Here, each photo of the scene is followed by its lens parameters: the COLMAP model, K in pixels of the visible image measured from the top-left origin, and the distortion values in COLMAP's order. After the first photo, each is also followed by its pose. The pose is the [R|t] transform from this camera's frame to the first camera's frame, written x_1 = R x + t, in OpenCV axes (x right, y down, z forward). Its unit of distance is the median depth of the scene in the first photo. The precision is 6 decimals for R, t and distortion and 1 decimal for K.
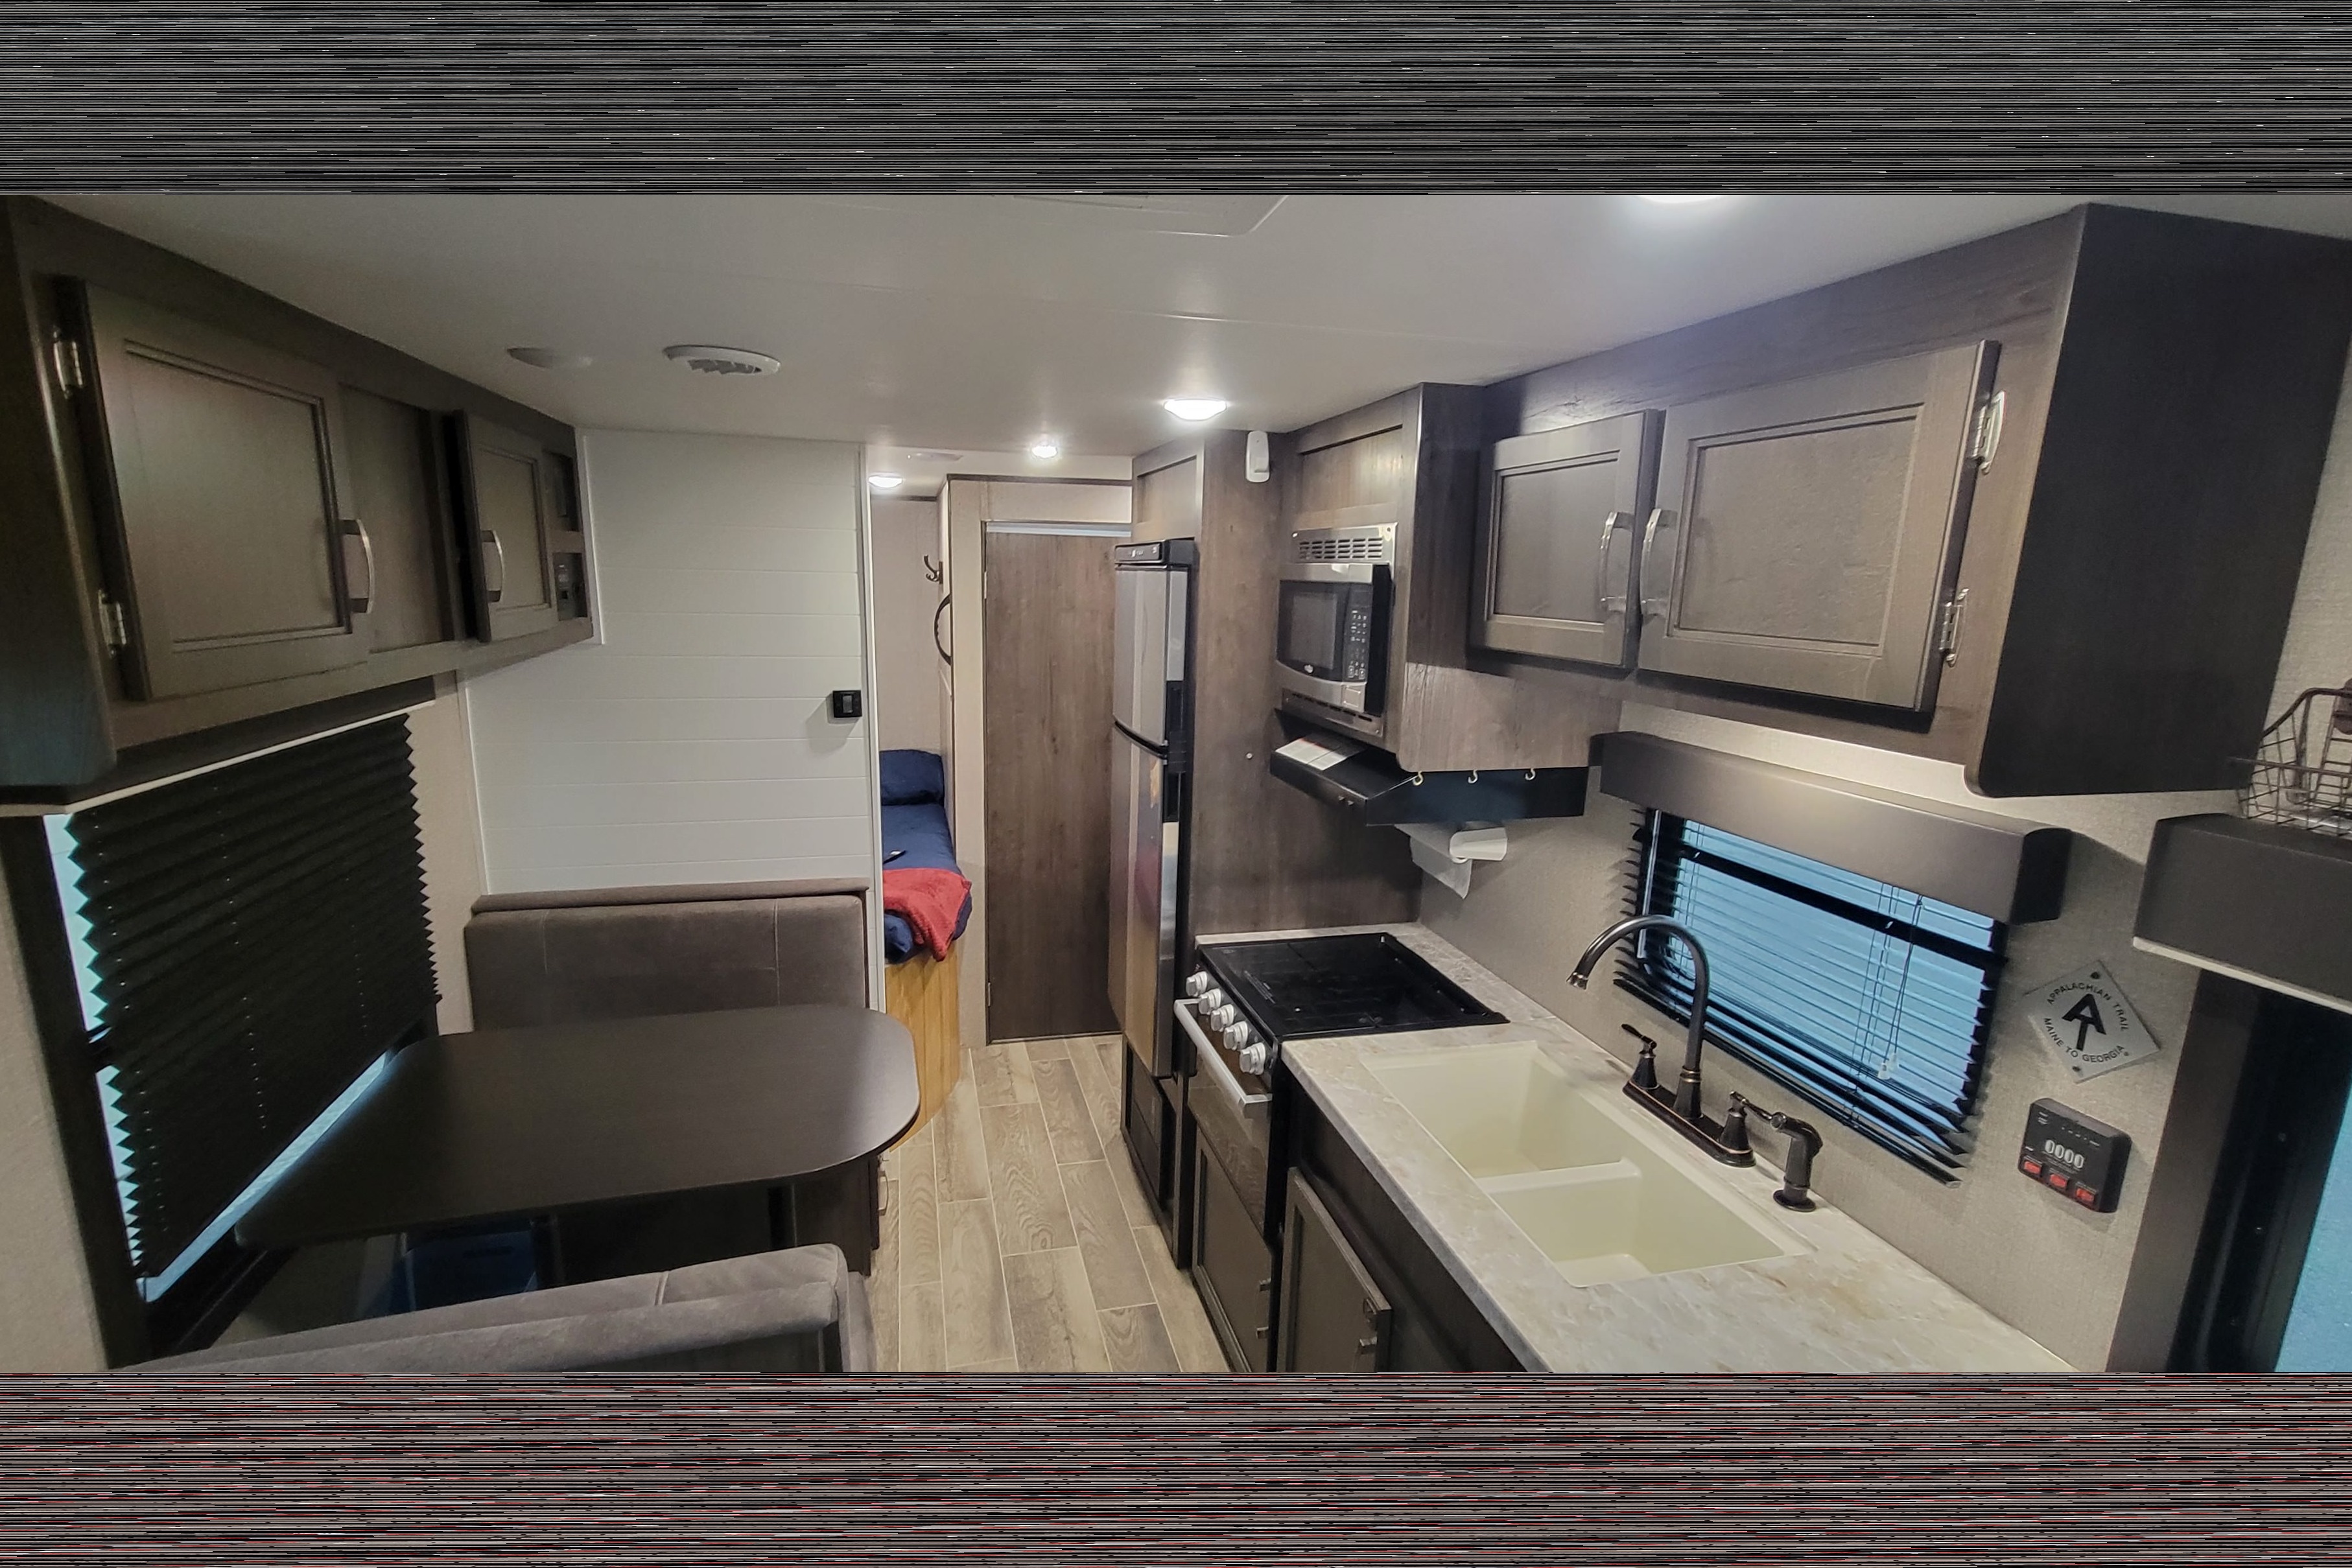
lens RADIAL K [[1043.9, 0, 1176.0], [0, 1043.9, 784.0], [0, 0, 1]] dist [-0.000521, -0.000007]
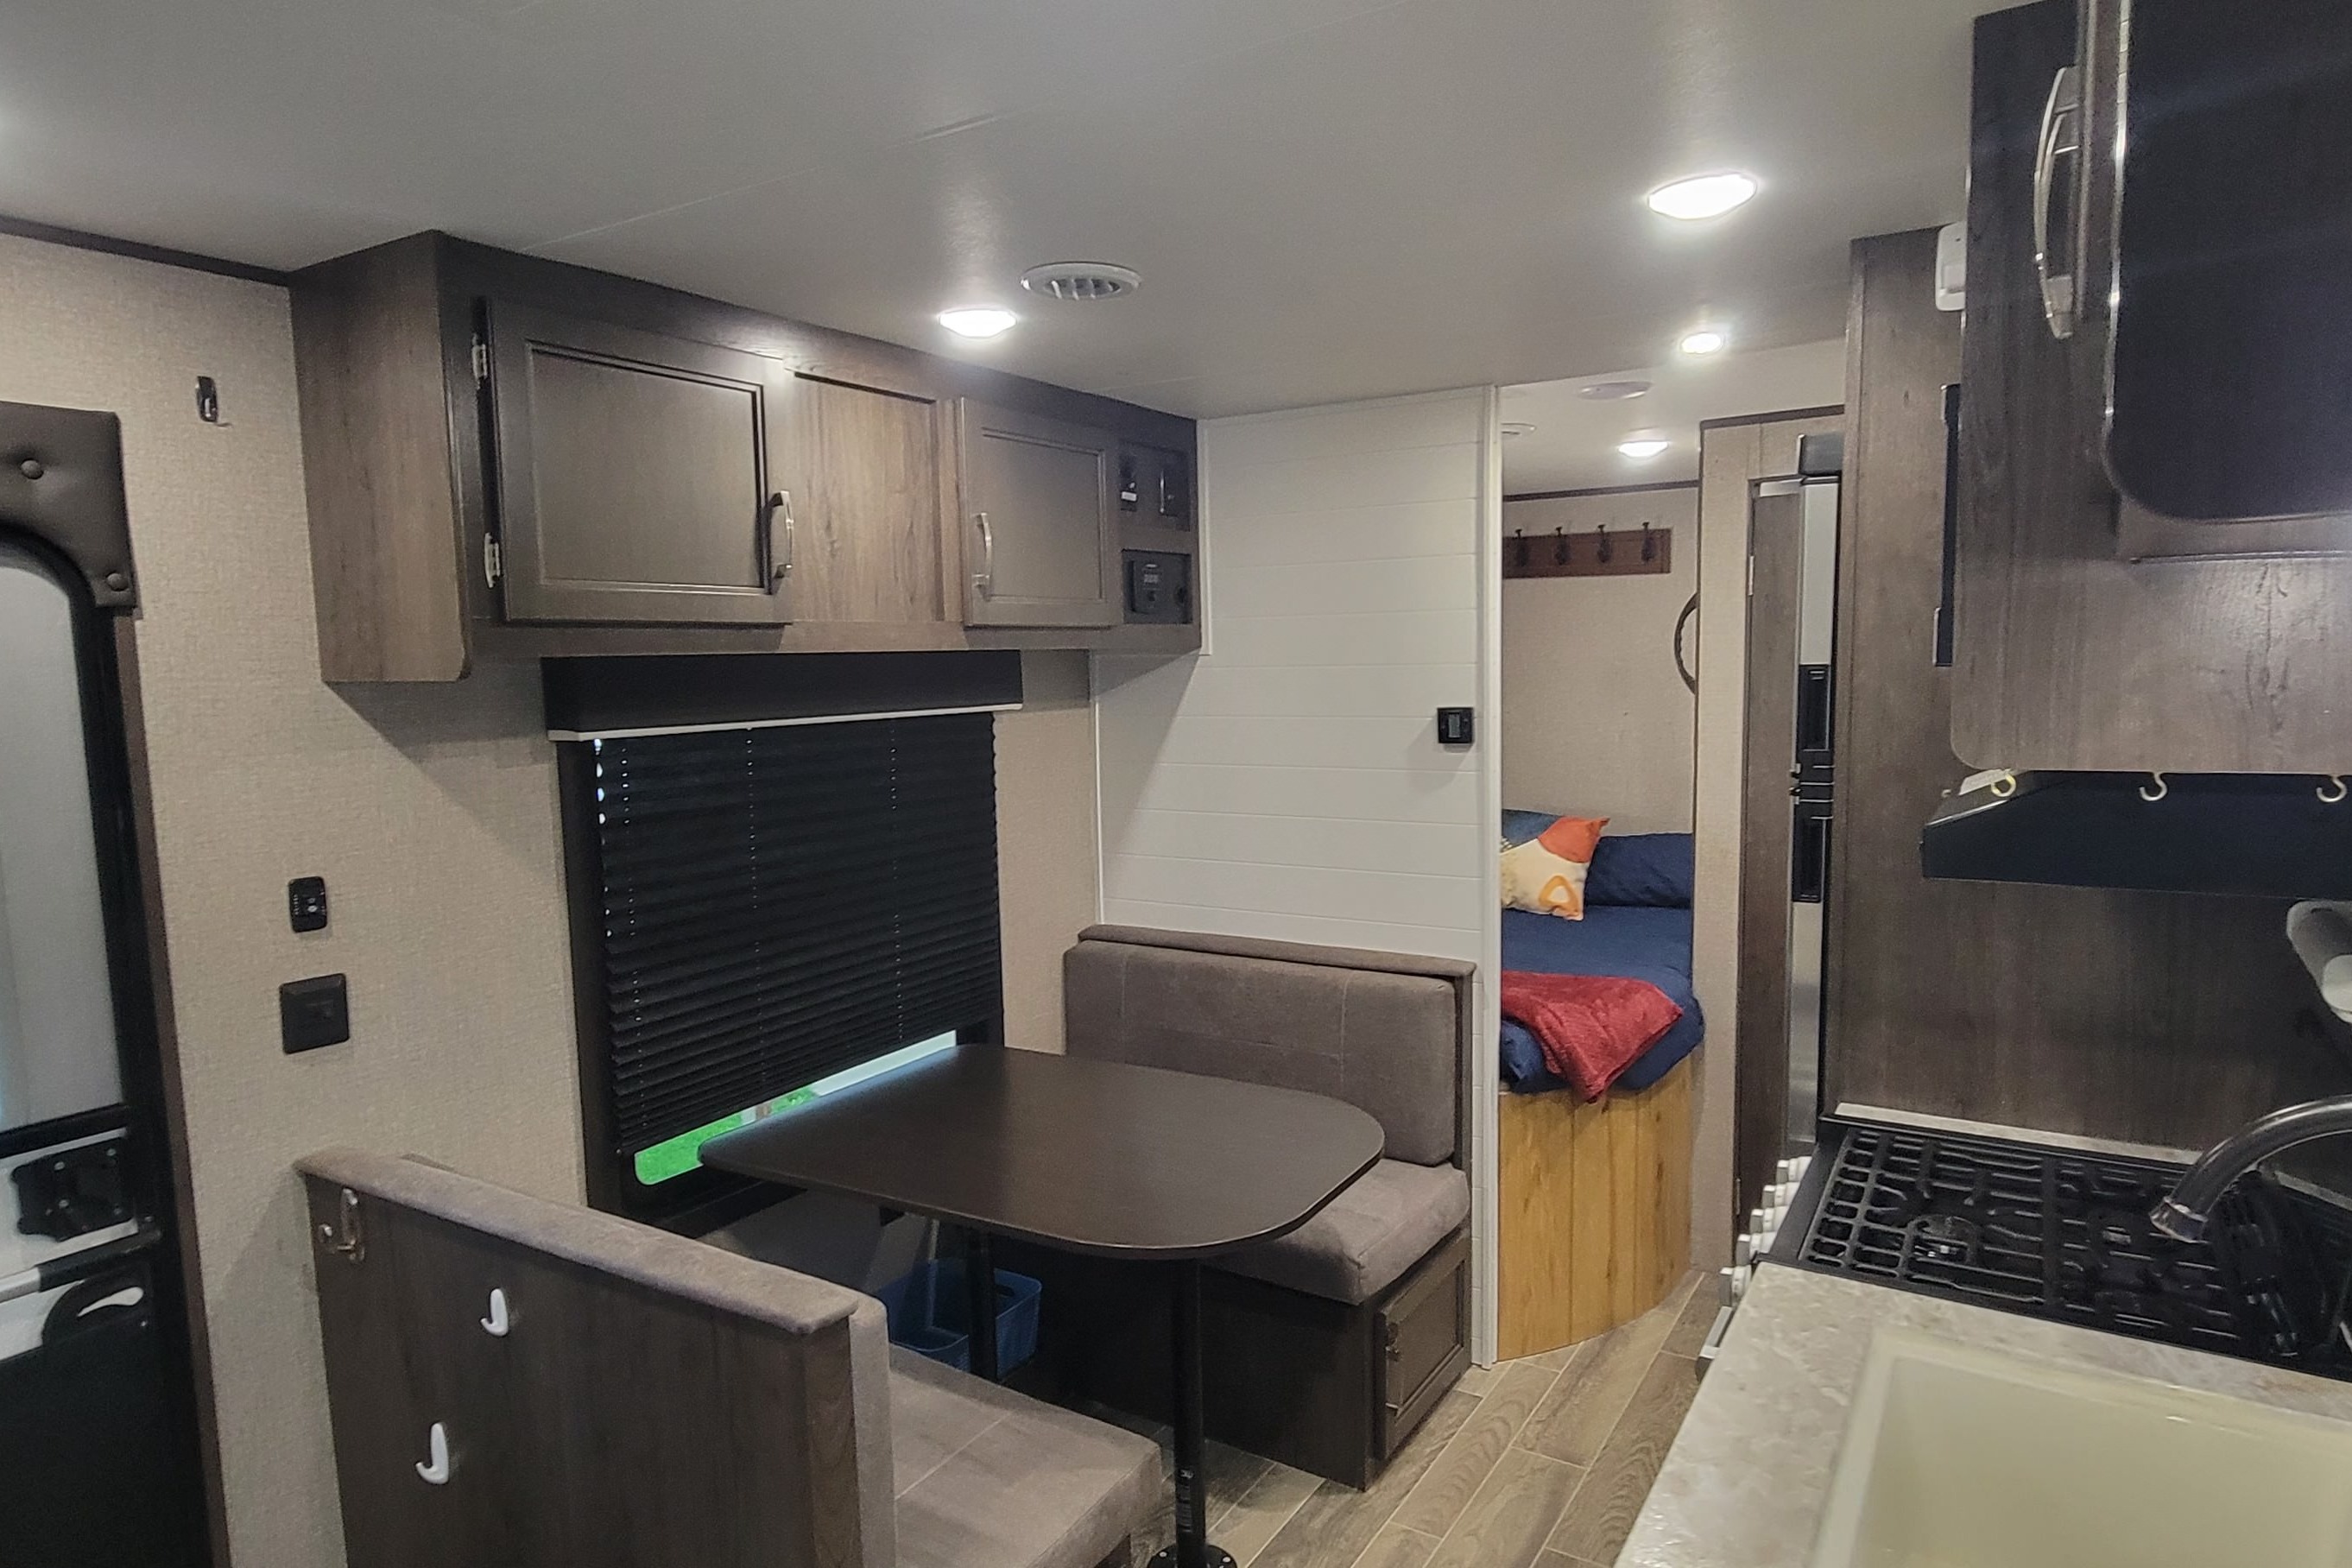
lens RADIAL K [[1401.6, 0, 1176.0], [0, 1401.6, 784.0], [0, 0, 1]] dist [-0.000718, 0.000410]
pose [[0.687325, 0.026688, -0.725860, 0.315225], [-0.104855, 0.992503, -0.062796, 0.055839], [0.718742, 0.119272, 0.684970, 0.174638]]
